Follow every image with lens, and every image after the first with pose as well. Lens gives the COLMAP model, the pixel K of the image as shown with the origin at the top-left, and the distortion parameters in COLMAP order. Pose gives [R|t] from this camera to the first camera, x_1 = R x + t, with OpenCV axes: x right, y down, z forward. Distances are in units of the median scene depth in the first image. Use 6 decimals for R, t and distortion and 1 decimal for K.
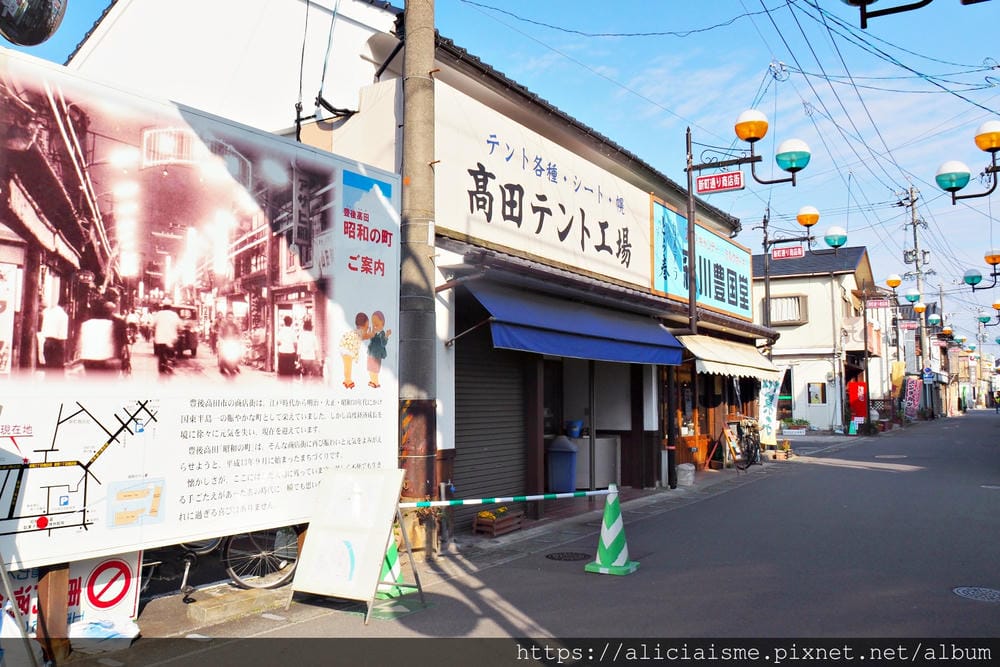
lens RADIAL K [[843.1, 0, 501.2], [0, 843.1, 318.7], [0, 0, 1]] dist [-0.042576, 0.018154]
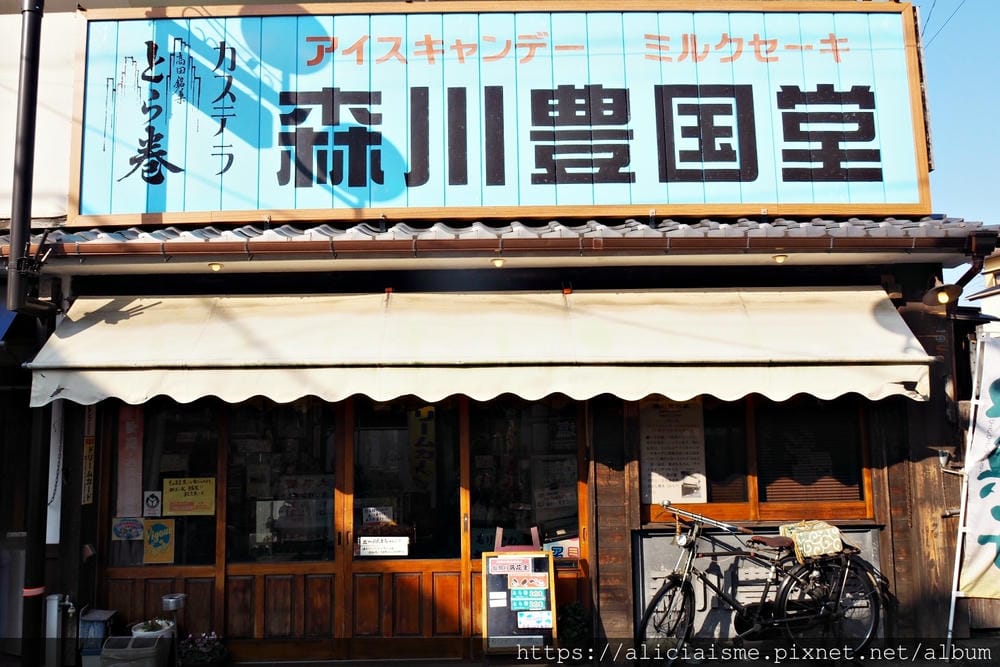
lens RADIAL K [[797.6, 0, 499.5], [0, 797.6, 363.4], [0, 0, 1]] dist [-0.041774, 0.000362]
pose [[0.533564, -0.100929, -0.839716, 0.266785], [0.098731, 0.993499, -0.056679, 0.036153], [0.839977, -0.052664, 0.540060, 0.404988]]
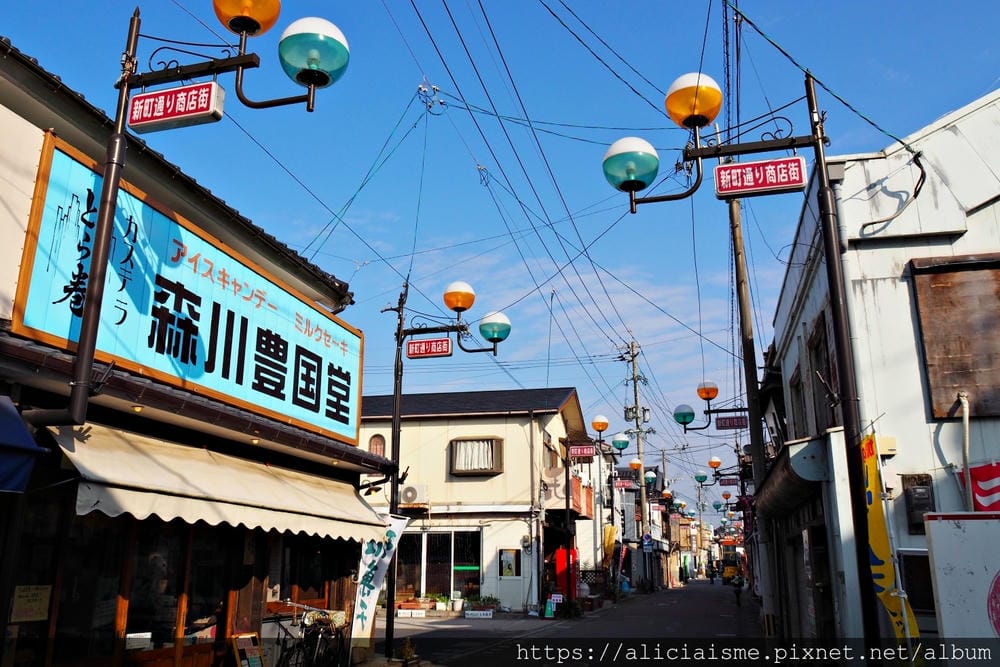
lens RADIAL K [[843.1, 0, 501.2], [0, 843.1, 318.7], [0, 0, 1]] dist [-0.042576, 0.018154]
pose [[0.957188, 0.084985, 0.276709, 0.128692], [-0.030731, 0.980363, -0.194793, 0.017622], [-0.287830, 0.177950, 0.941004, 0.211679]]
